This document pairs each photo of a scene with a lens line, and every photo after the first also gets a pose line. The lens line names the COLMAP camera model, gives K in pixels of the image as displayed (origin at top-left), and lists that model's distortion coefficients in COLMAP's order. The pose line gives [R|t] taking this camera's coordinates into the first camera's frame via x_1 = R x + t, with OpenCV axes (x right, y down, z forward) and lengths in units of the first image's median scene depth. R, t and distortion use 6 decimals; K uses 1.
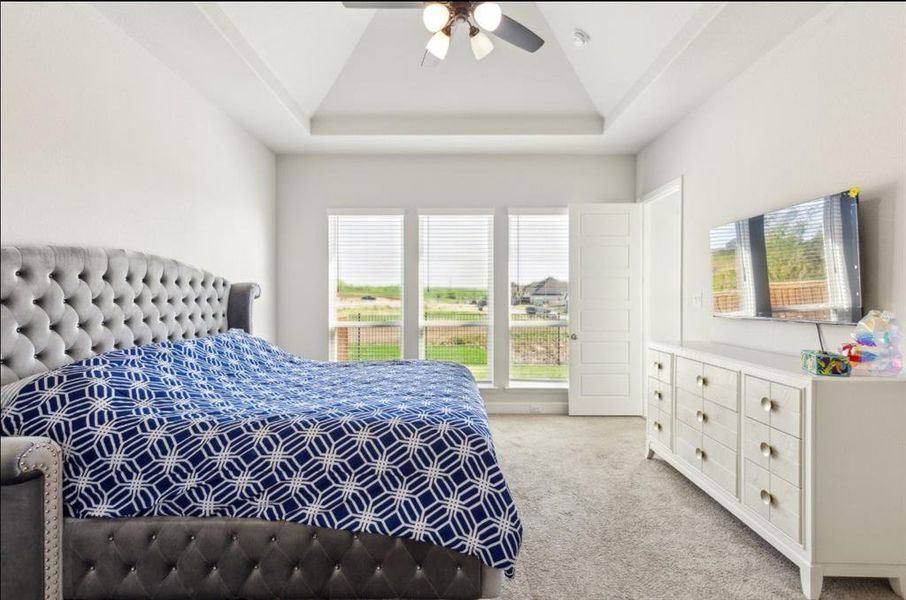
lens RADIAL K [[414.7, 0, 449.0], [0, 414.7, 309.1], [0, 0, 1]] dist [0.004662, 0.000257]
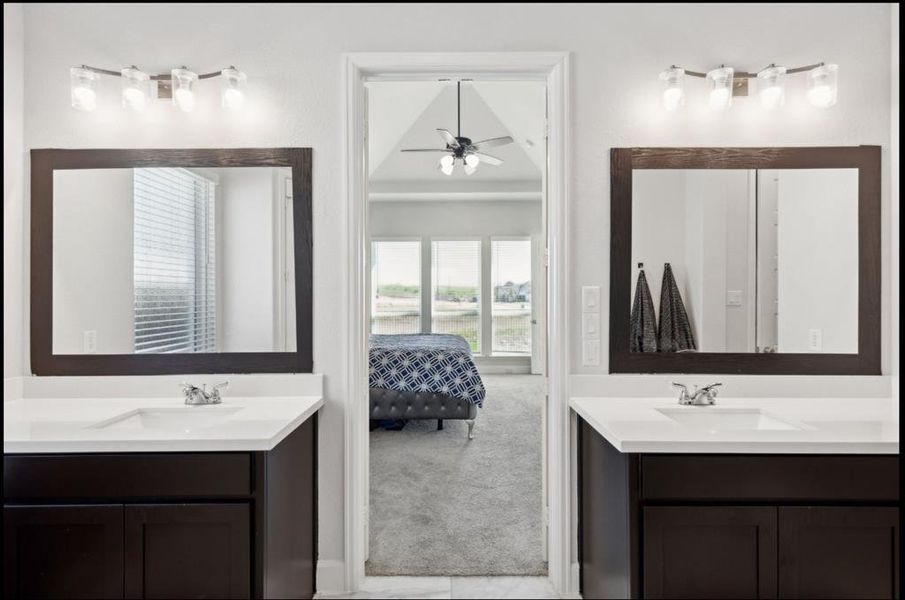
lens RADIAL K [[406.7, 0, 453.4], [0, 406.7, 305.1], [0, 0, 1]] dist [0.008419, 0.000245]
pose [[0.999892, -0.003907, 0.014201, -0.017515], [0.003975, 0.999981, -0.004762, 0.013427], [-0.014182, 0.004818, 0.999888, -0.571259]]
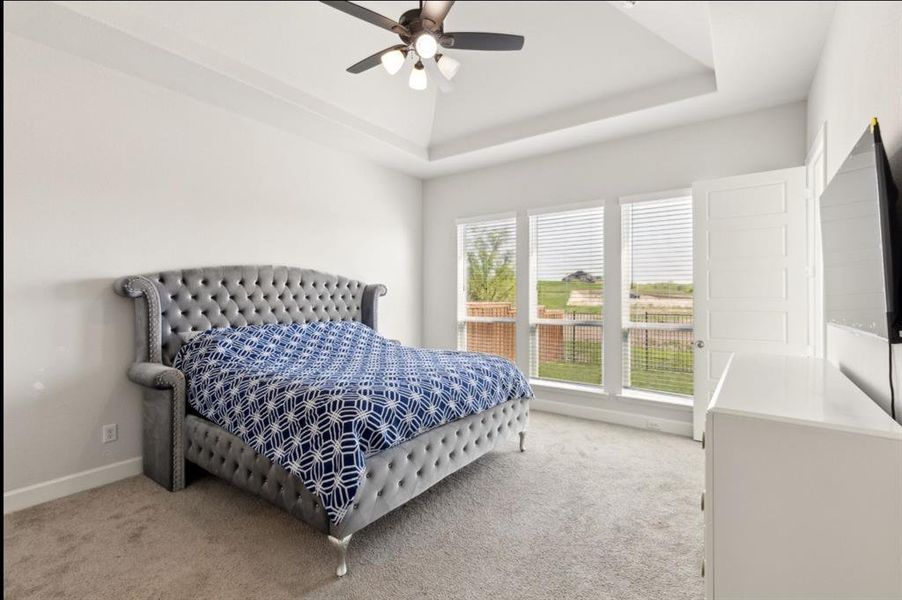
lens RADIAL K [[405.4, 0, 451.9], [0, 405.4, 305.1], [0, 0, 1]] dist [0.008419, 0.000245]
pose [[0.815598, 0.015979, -0.578399, 0.430334], [-0.018670, 0.999825, 0.001295, -0.002687], [0.578318, 0.009743, 0.815753, 0.077574]]
